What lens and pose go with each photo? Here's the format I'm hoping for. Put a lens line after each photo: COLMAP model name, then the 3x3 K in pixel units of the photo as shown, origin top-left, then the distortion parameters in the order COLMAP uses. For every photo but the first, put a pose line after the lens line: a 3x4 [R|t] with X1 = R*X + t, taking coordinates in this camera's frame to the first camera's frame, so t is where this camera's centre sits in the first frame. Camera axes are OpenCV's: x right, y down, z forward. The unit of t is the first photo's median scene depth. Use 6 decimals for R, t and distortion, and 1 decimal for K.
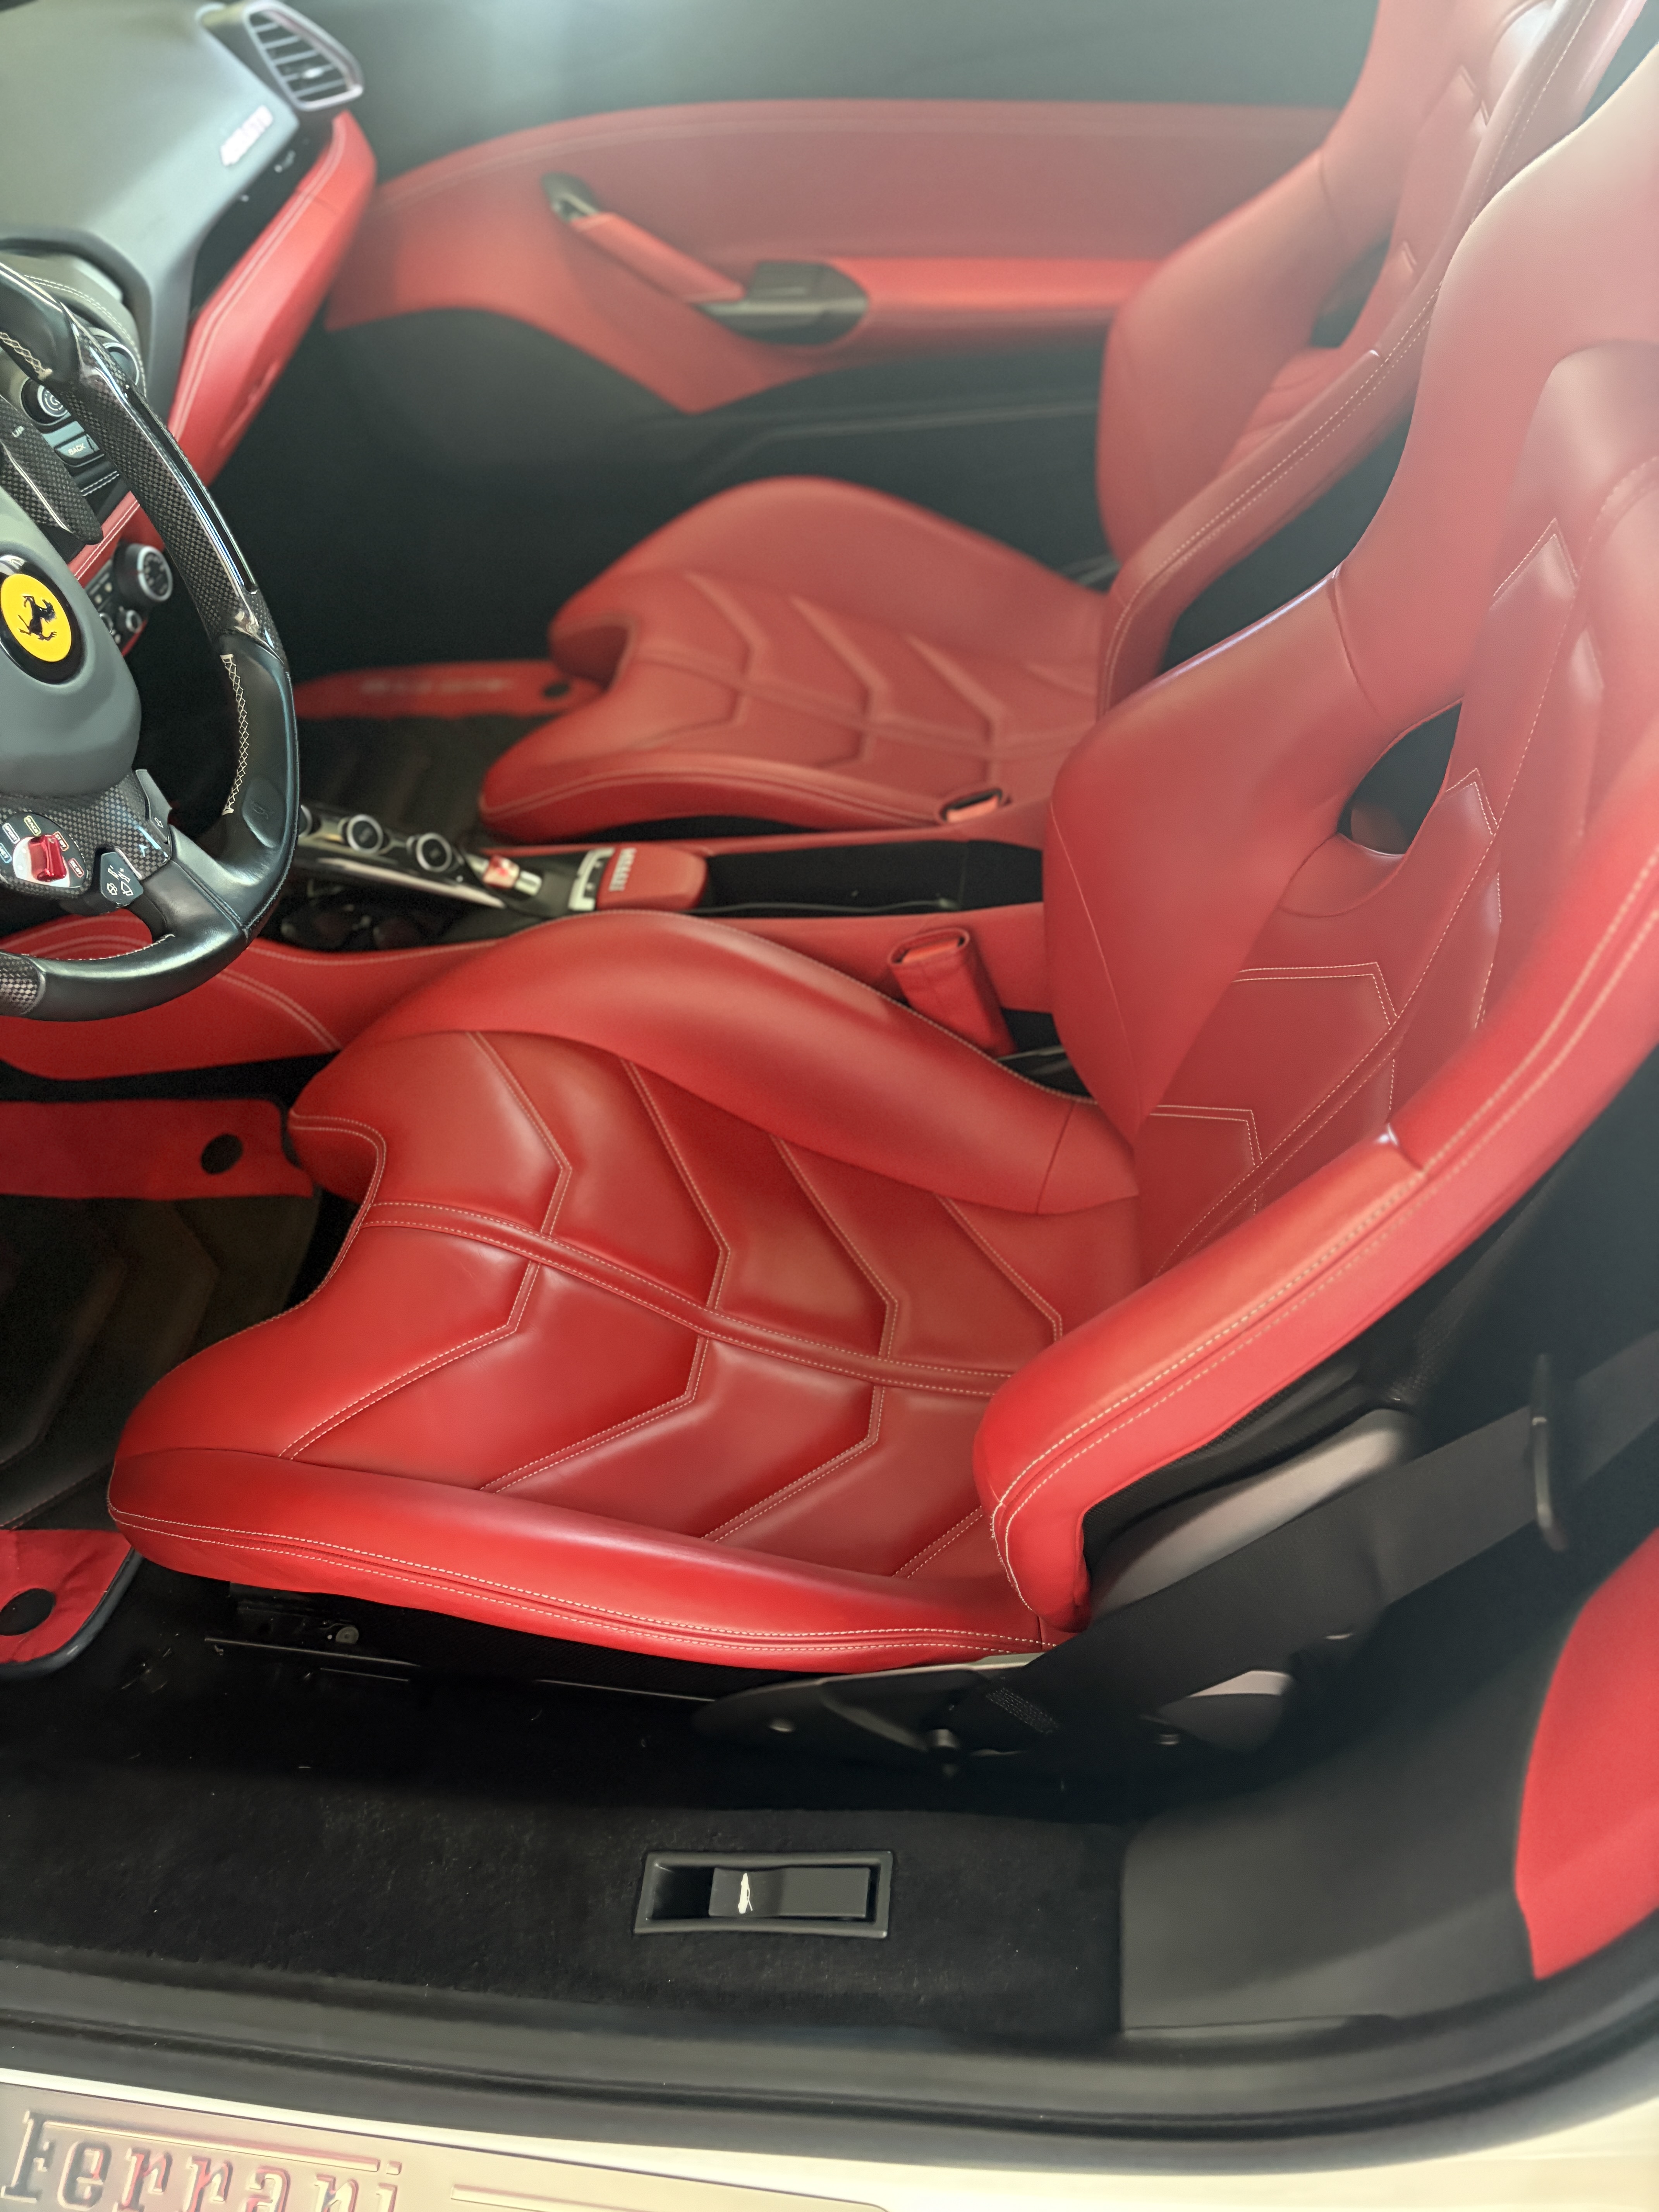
lens RADIAL K [[1669.9, 0, 829.5], [0, 1669.9, 1106.0], [0, 0, 1]] dist [0.086000, -0.142378]
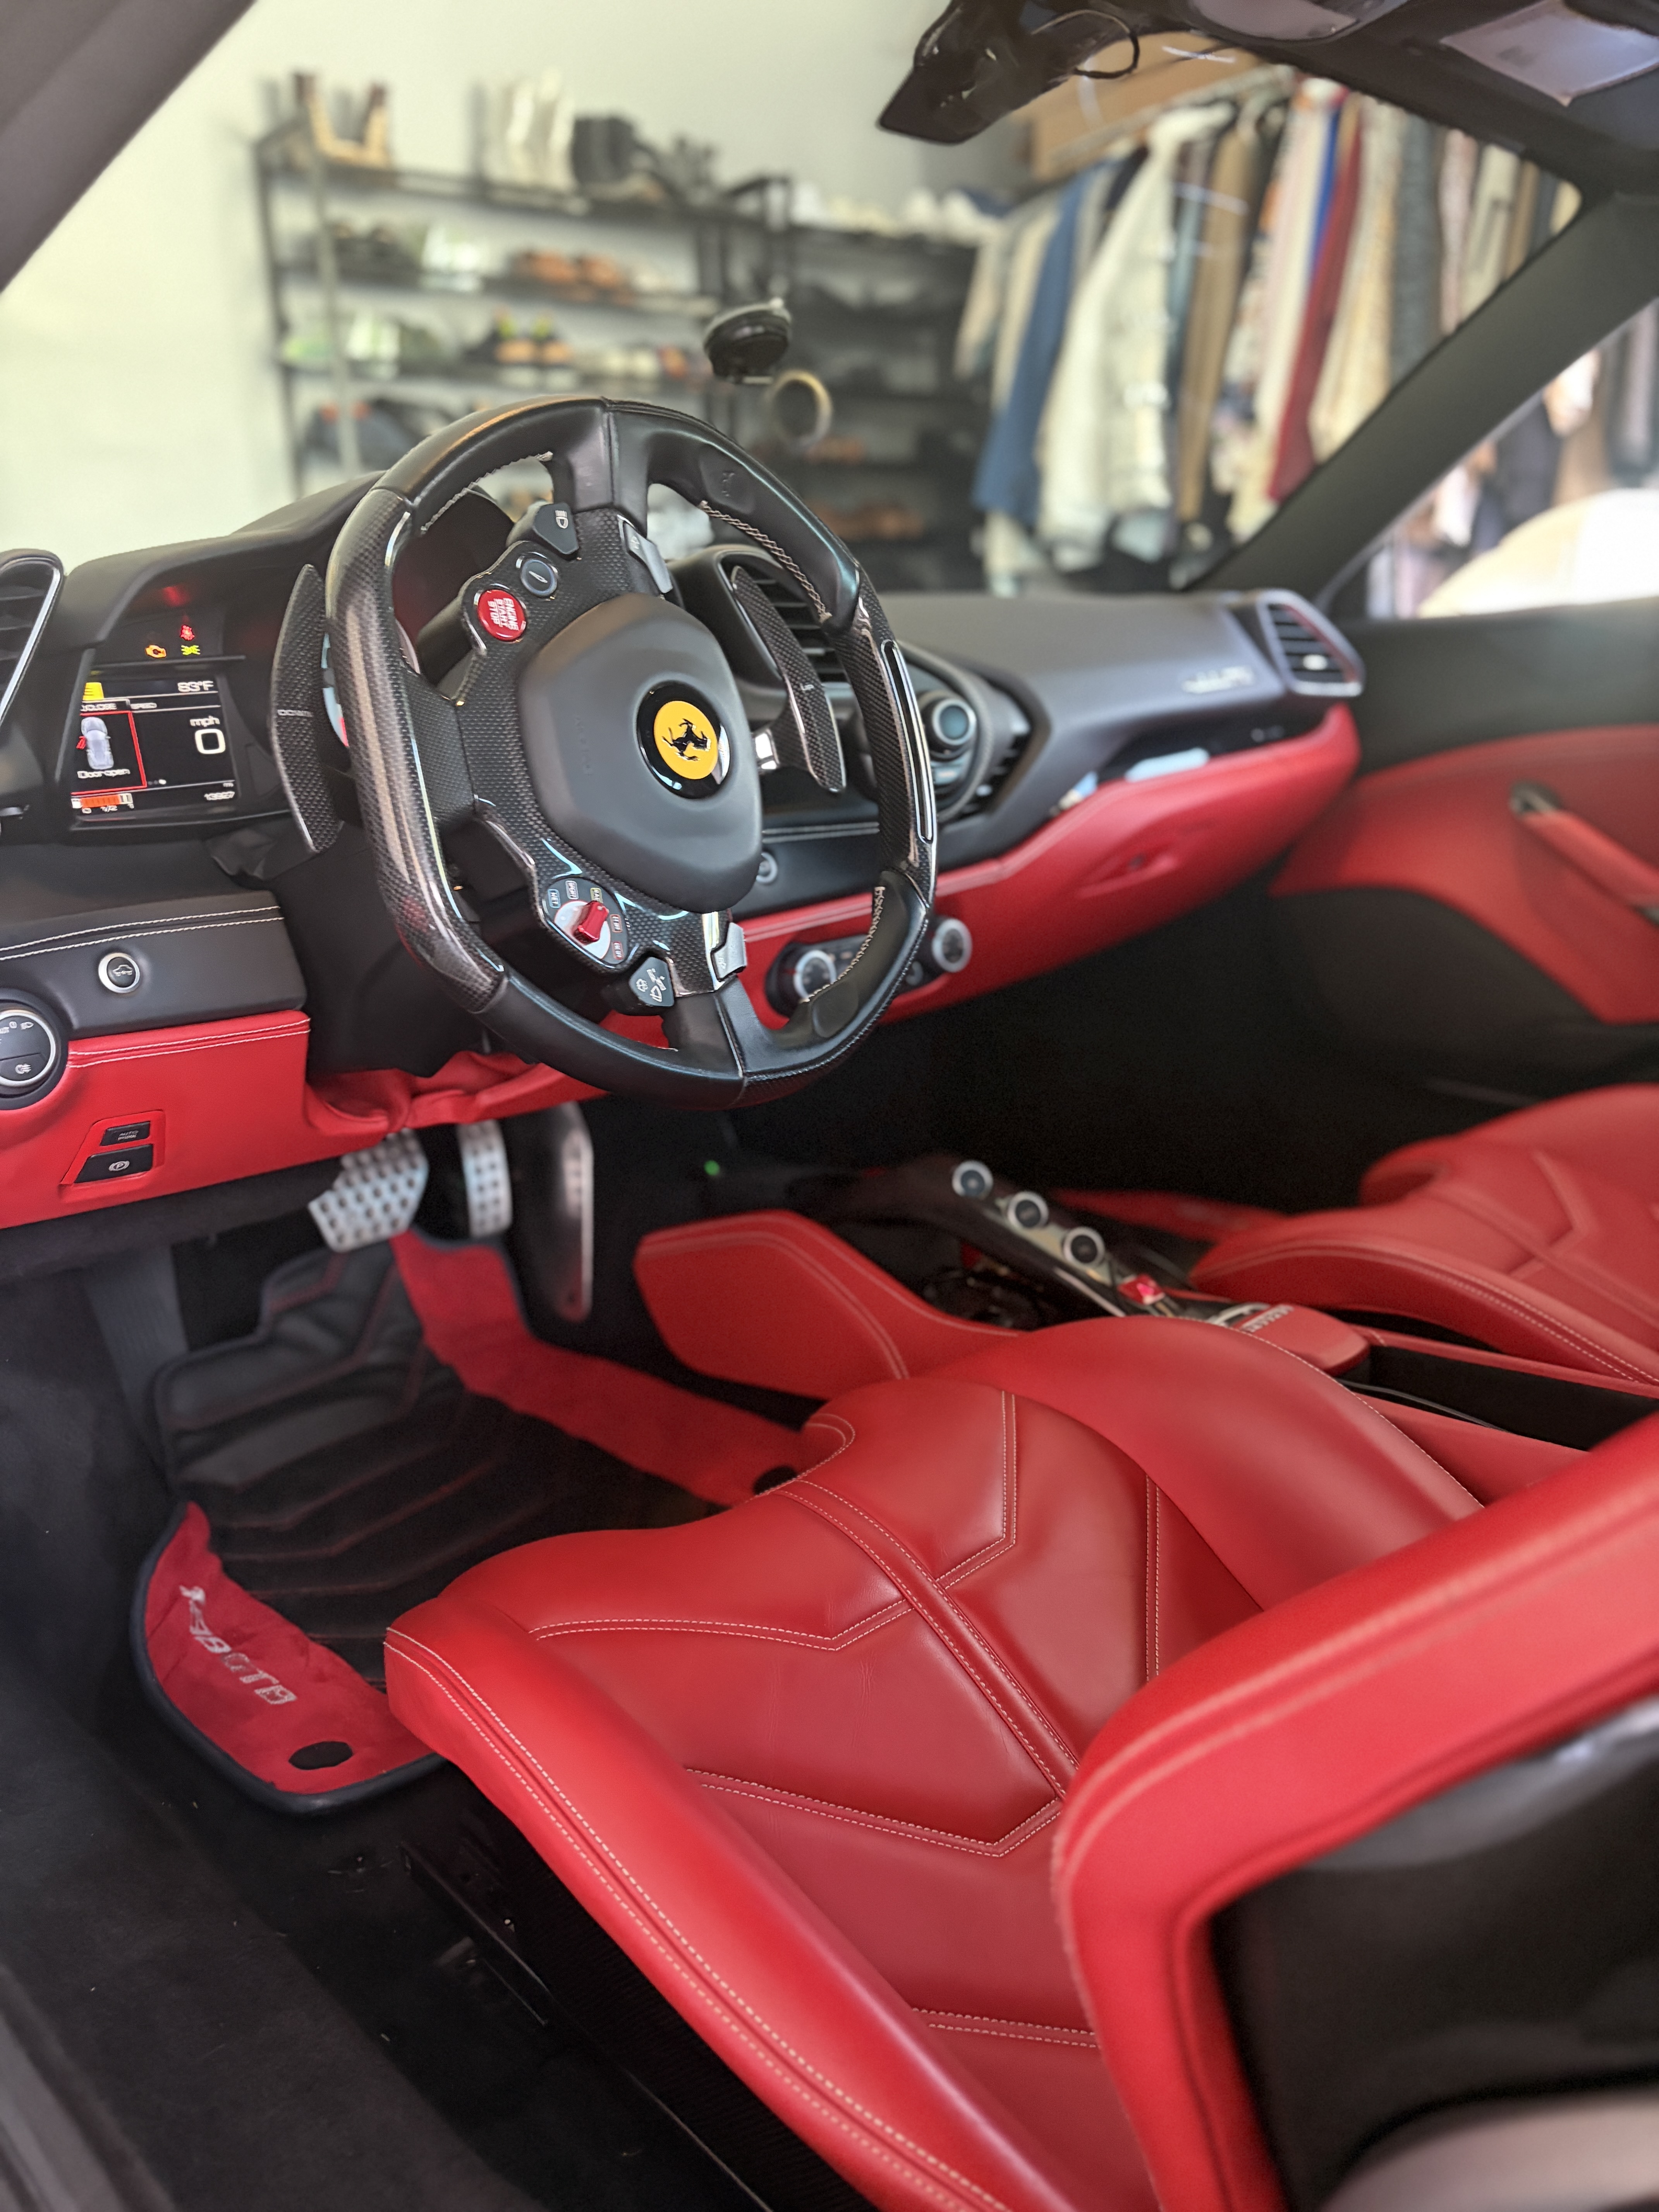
lens RADIAL K [[1684.4, 0, 829.5], [0, 1684.4, 1106.0], [0, 0, 1]] dist [0.077061, -0.124451]
pose [[0.784779, 0.209841, -0.583172, 0.271853], [-0.445543, 0.845091, -0.295485, 0.180472], [0.430829, 0.491719, 0.756703, 0.292883]]
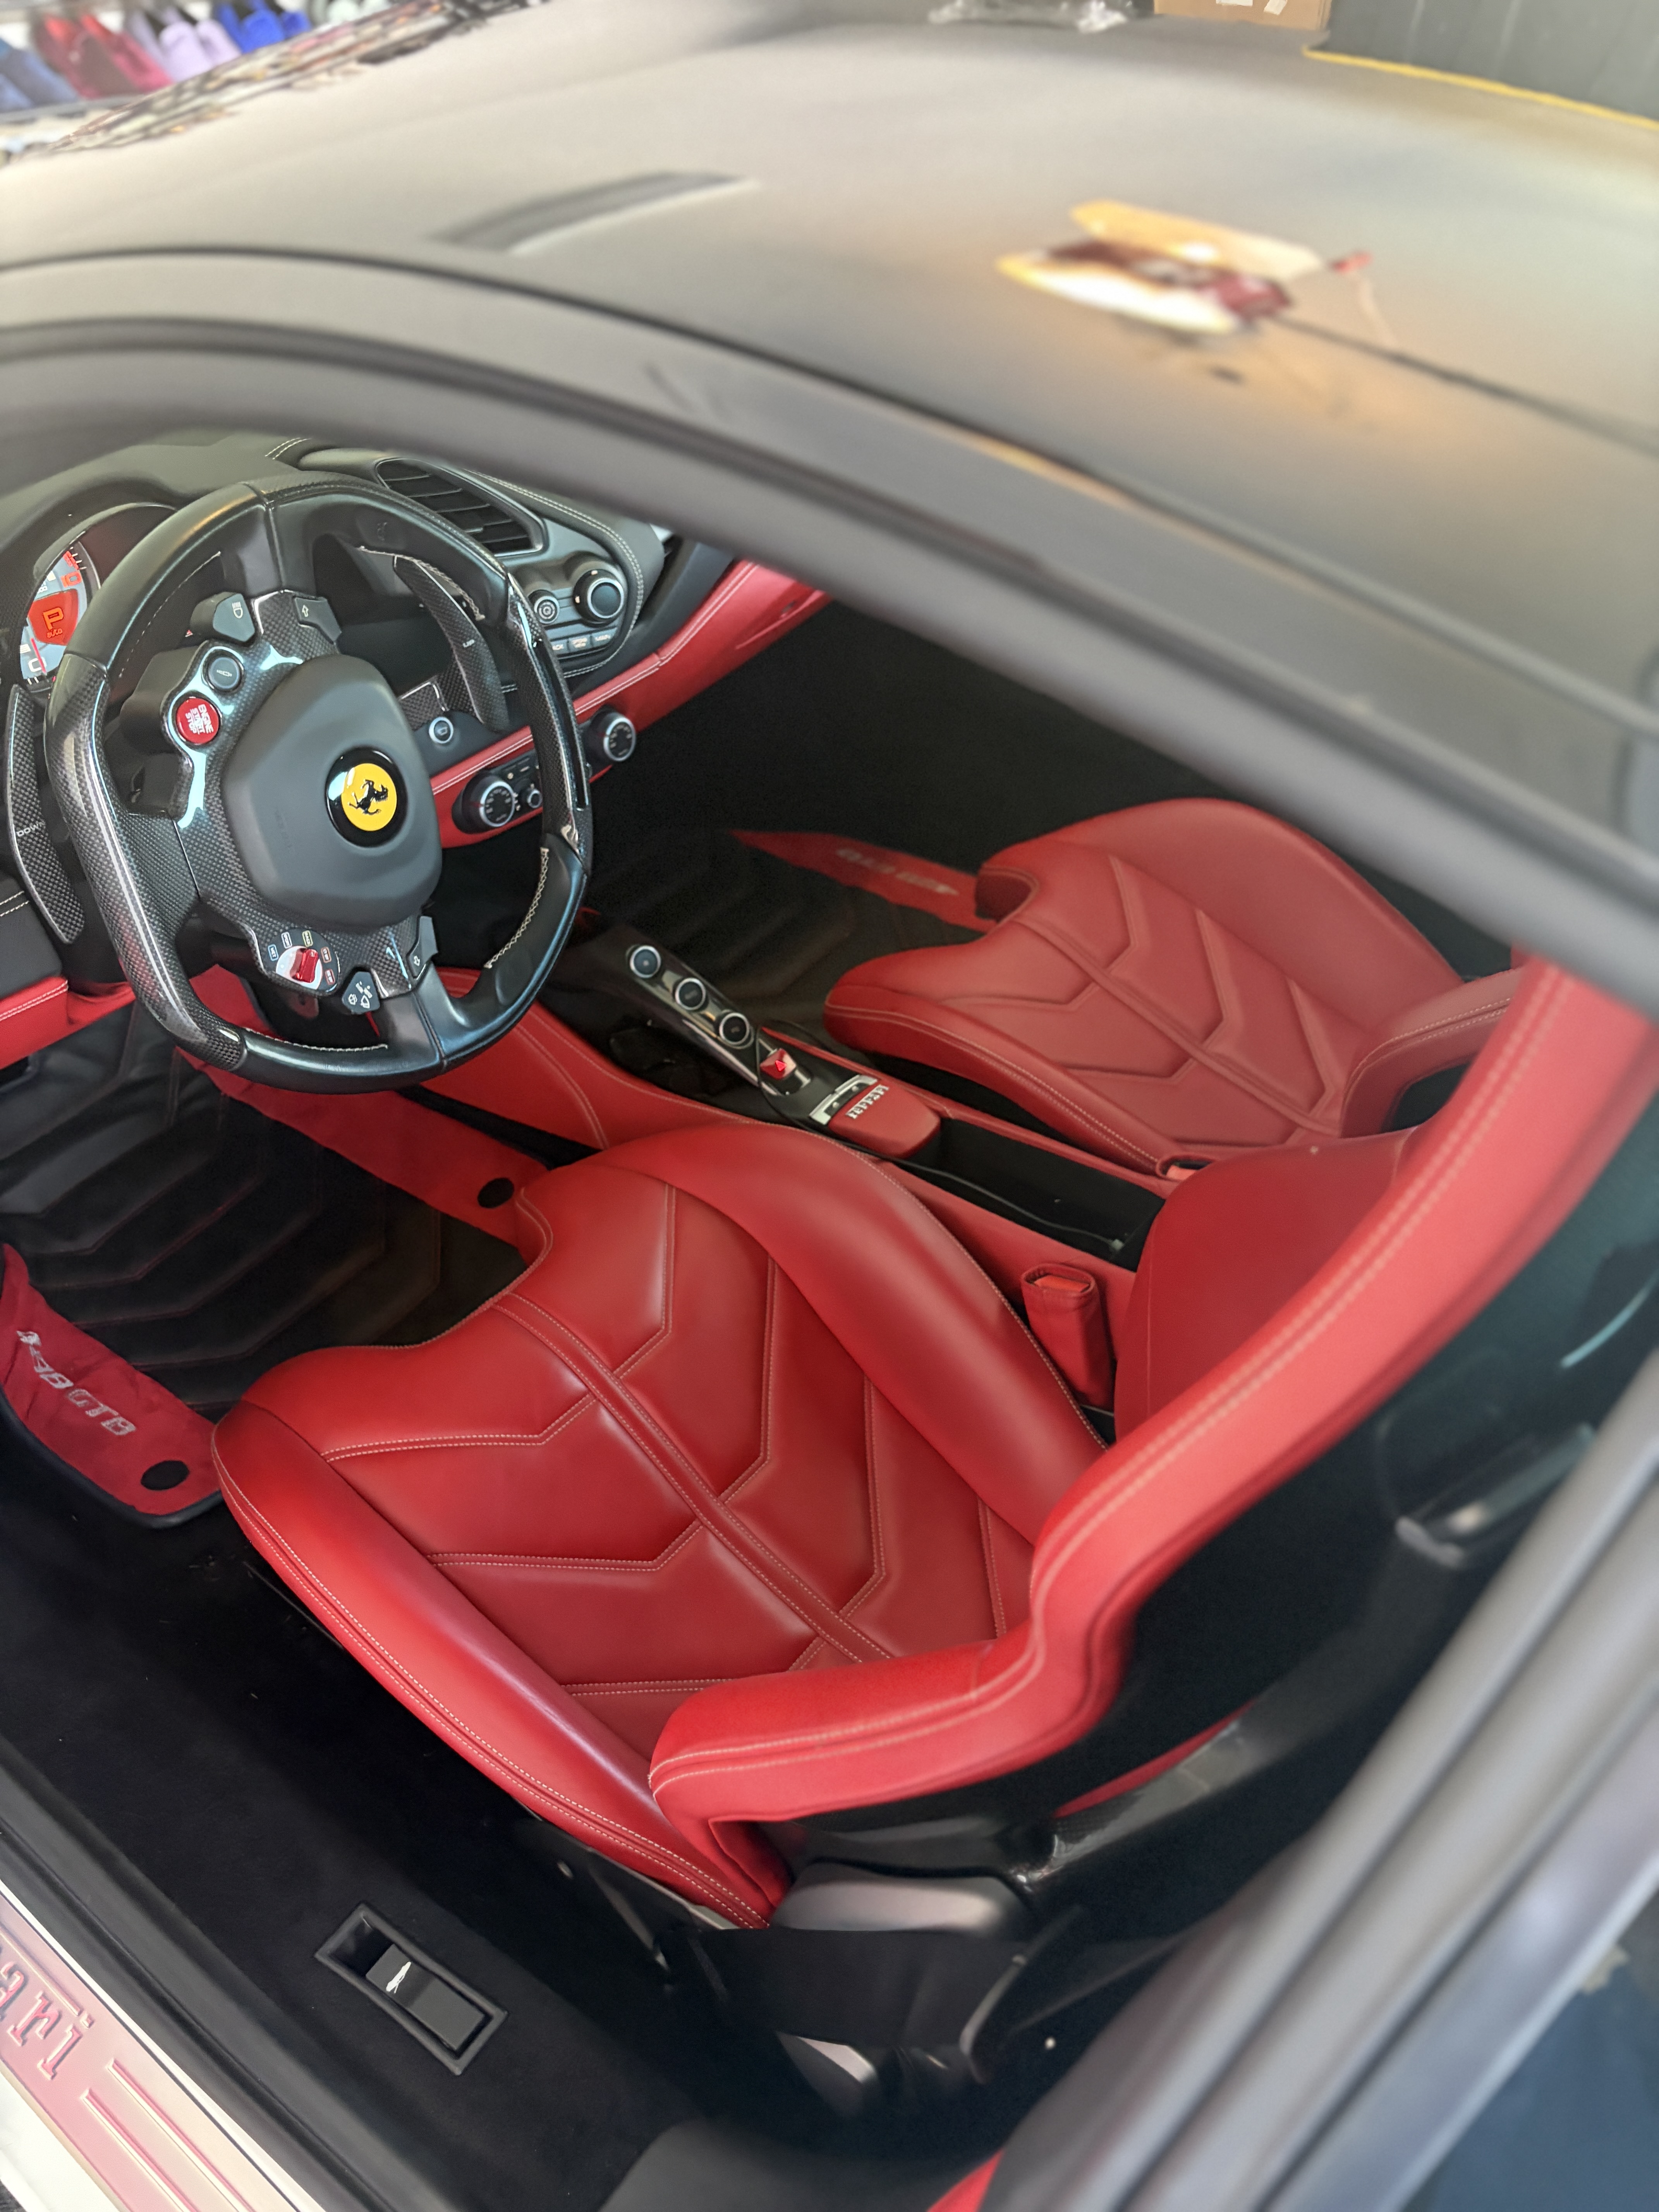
lens RADIAL K [[1684.4, 0, 829.5], [0, 1684.4, 1106.0], [0, 0, 1]] dist [0.077061, -0.124451]
pose [[0.865744, 0.374618, -0.331886, 0.340105], [-0.397327, 0.917677, -0.000620, -0.189945], [0.304331, 0.132404, 0.943319, -0.100362]]
